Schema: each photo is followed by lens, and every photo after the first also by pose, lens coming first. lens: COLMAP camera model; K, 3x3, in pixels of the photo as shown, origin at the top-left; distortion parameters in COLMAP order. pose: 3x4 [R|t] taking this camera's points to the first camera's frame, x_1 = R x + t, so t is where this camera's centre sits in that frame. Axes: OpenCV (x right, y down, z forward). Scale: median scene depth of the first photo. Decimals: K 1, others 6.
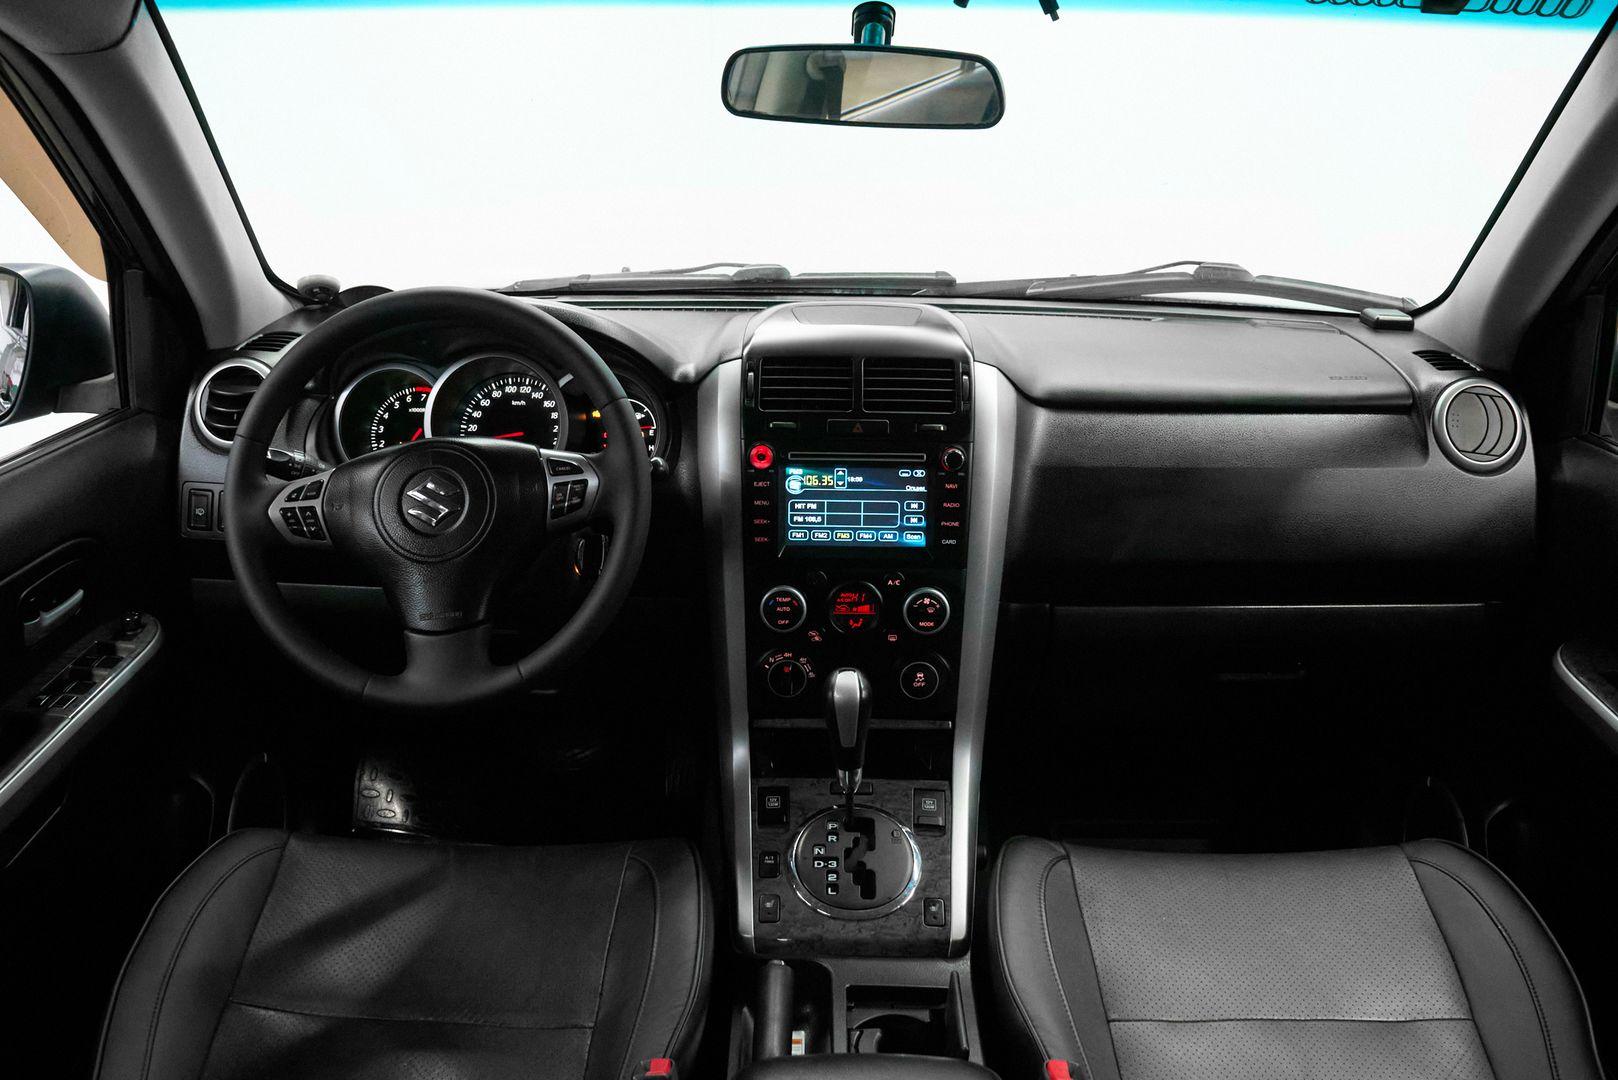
lens RADIAL K [[1349.7, 0, 784.1], [0, 1349.7, 542.3], [0, 0, 1]] dist [-0.113867, 0.108824]
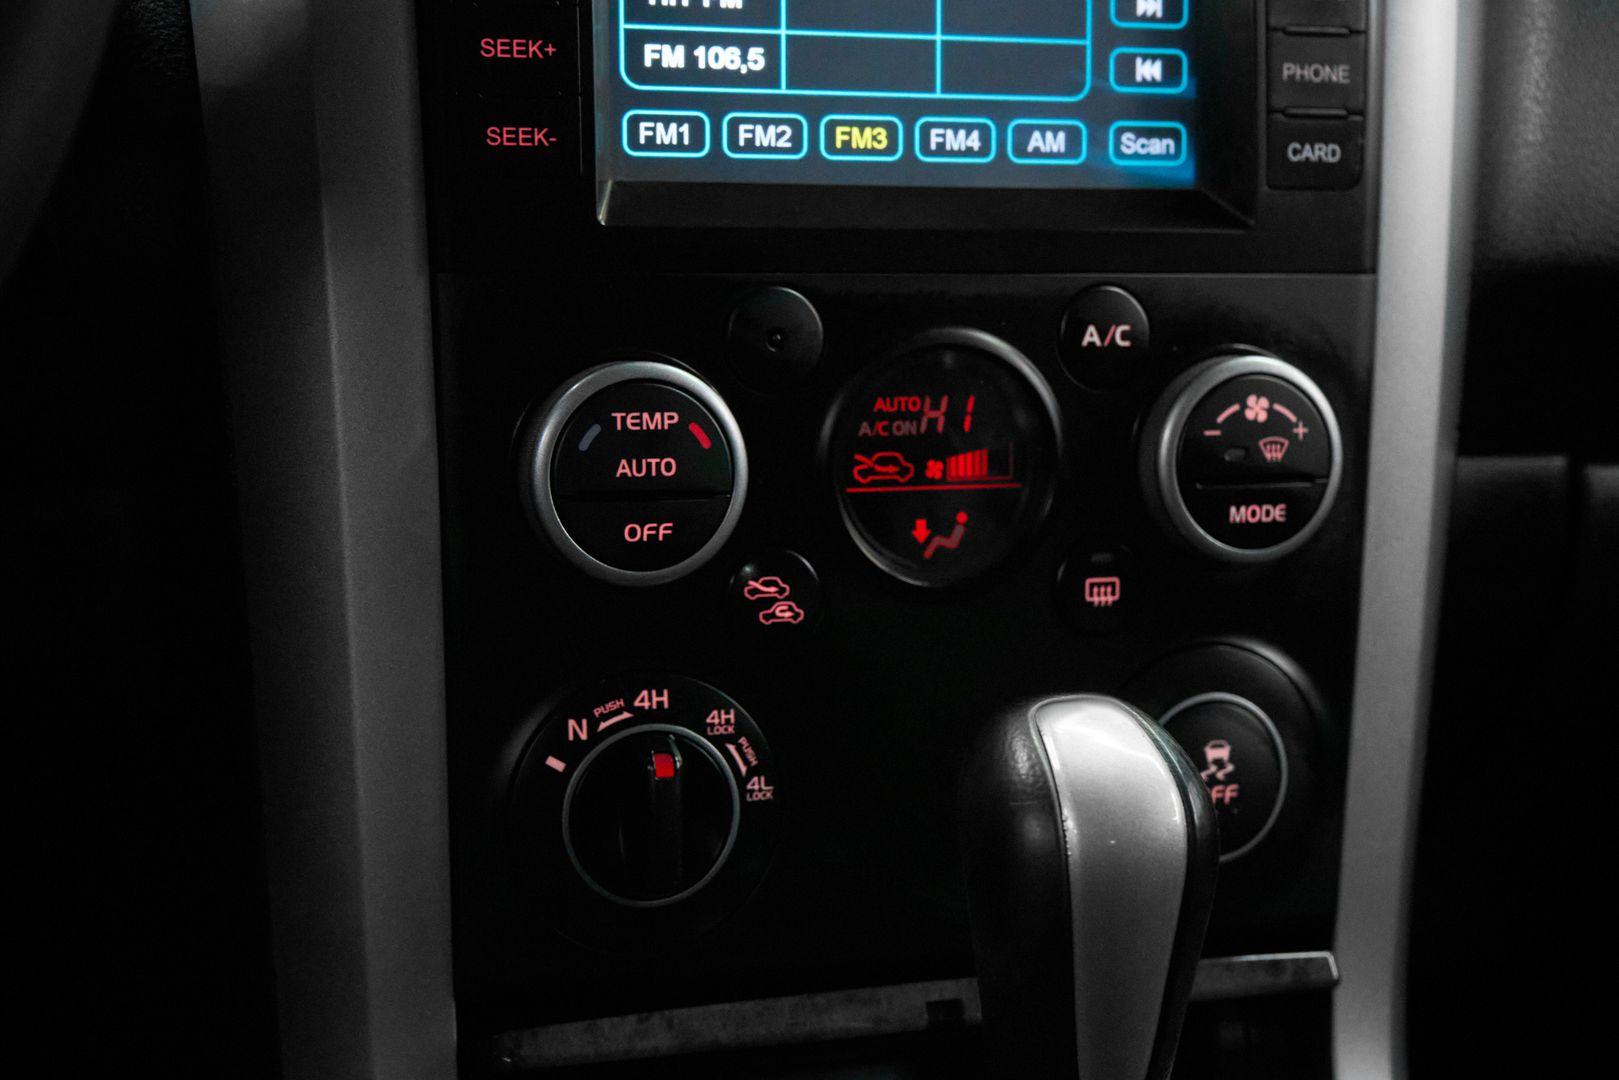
lens RADIAL K [[2732.7, 0, 783.6], [0, 2732.7, 541.6], [0, 0, 1]] dist [0.063757, -0.130181]
pose [[0.931044, -0.041837, 0.362501, -0.132143], [0.070687, 0.995267, -0.066685, 0.089365], [-0.357995, 0.087710, 0.929595, 0.598719]]
